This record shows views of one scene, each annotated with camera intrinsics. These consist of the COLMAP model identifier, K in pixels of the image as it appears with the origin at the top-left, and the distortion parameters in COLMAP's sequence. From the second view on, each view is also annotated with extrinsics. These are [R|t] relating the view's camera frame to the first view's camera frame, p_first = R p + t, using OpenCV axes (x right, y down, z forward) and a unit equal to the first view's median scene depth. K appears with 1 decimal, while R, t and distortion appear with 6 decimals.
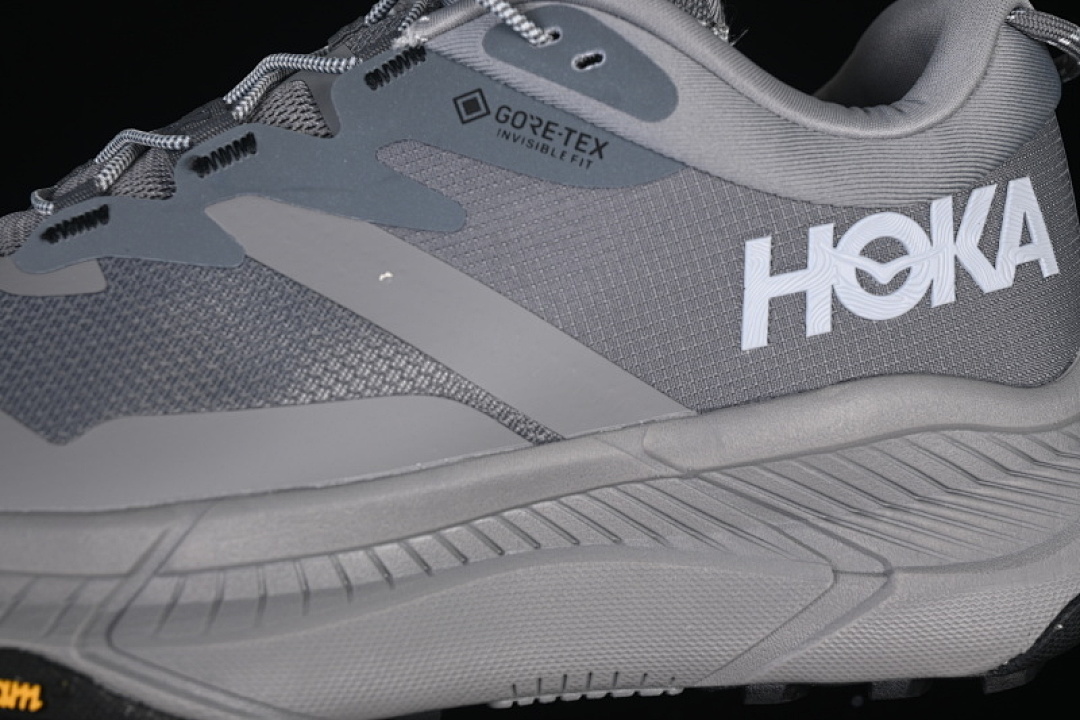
lens RADIAL K [[2352.7, 0, 539.4], [0, 2352.7, 362.1], [0, 0, 1]] dist [-0.017210, 0.000000]
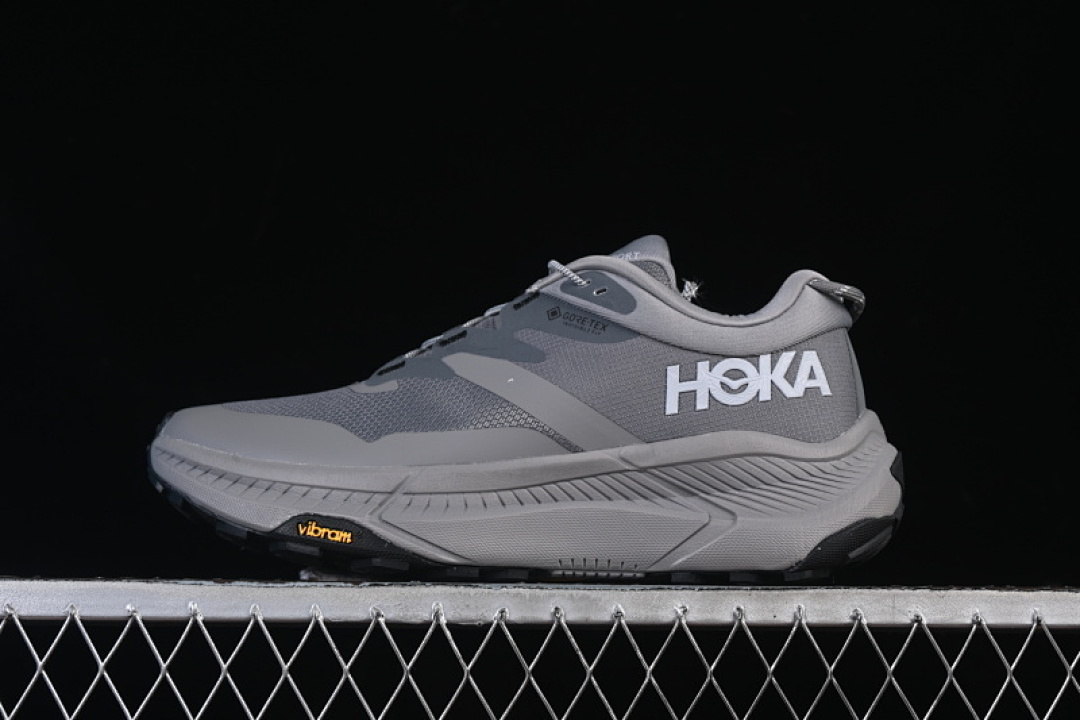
lens RADIAL K [[2352.7, 0, 543.4], [0, 2352.7, 362.0], [0, 0, 1]] dist [-0.017210, 0.000000]
pose [[0.962272, -0.023411, -0.271080, 0.584674], [-0.056008, 0.957913, -0.281543, 0.587319], [0.266262, 0.286104, 0.920461, -1.121606]]
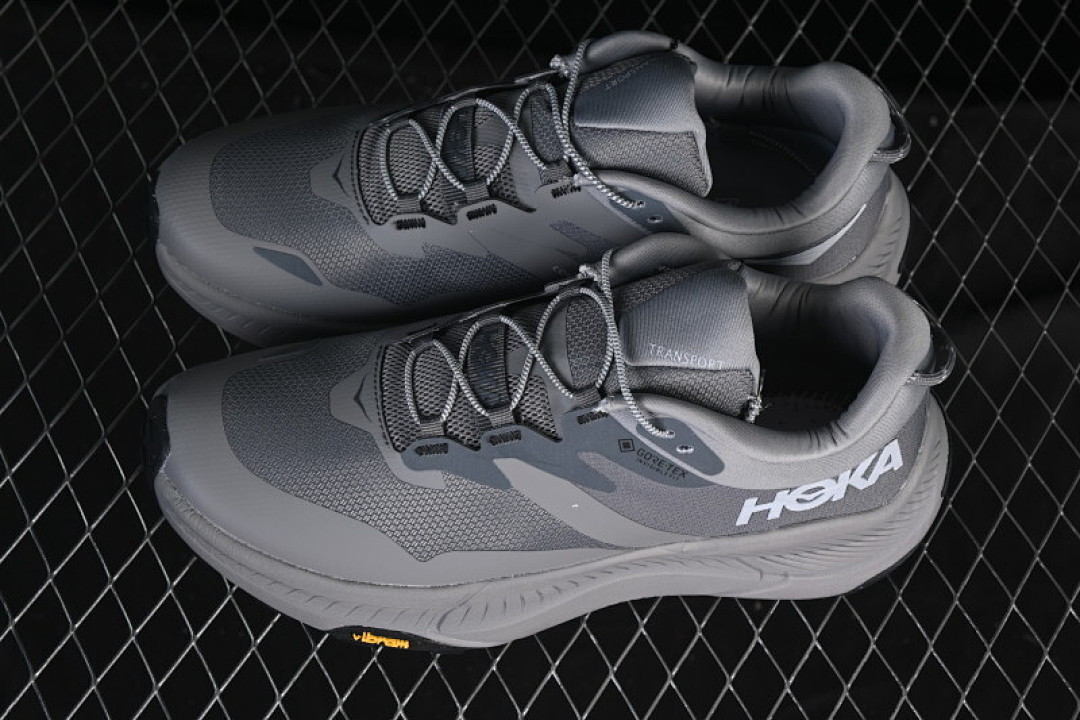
lens RADIAL K [[2352.7, 0, 539.7], [0, 2352.7, 360.7], [0, 0, 1]] dist [-0.017210, 0.000000]
pose [[0.990745, 0.129295, 0.041305, -0.197484], [-0.116243, 0.651124, 0.750017, -1.682668], [0.070079, -0.747877, 0.660128, -0.313860]]
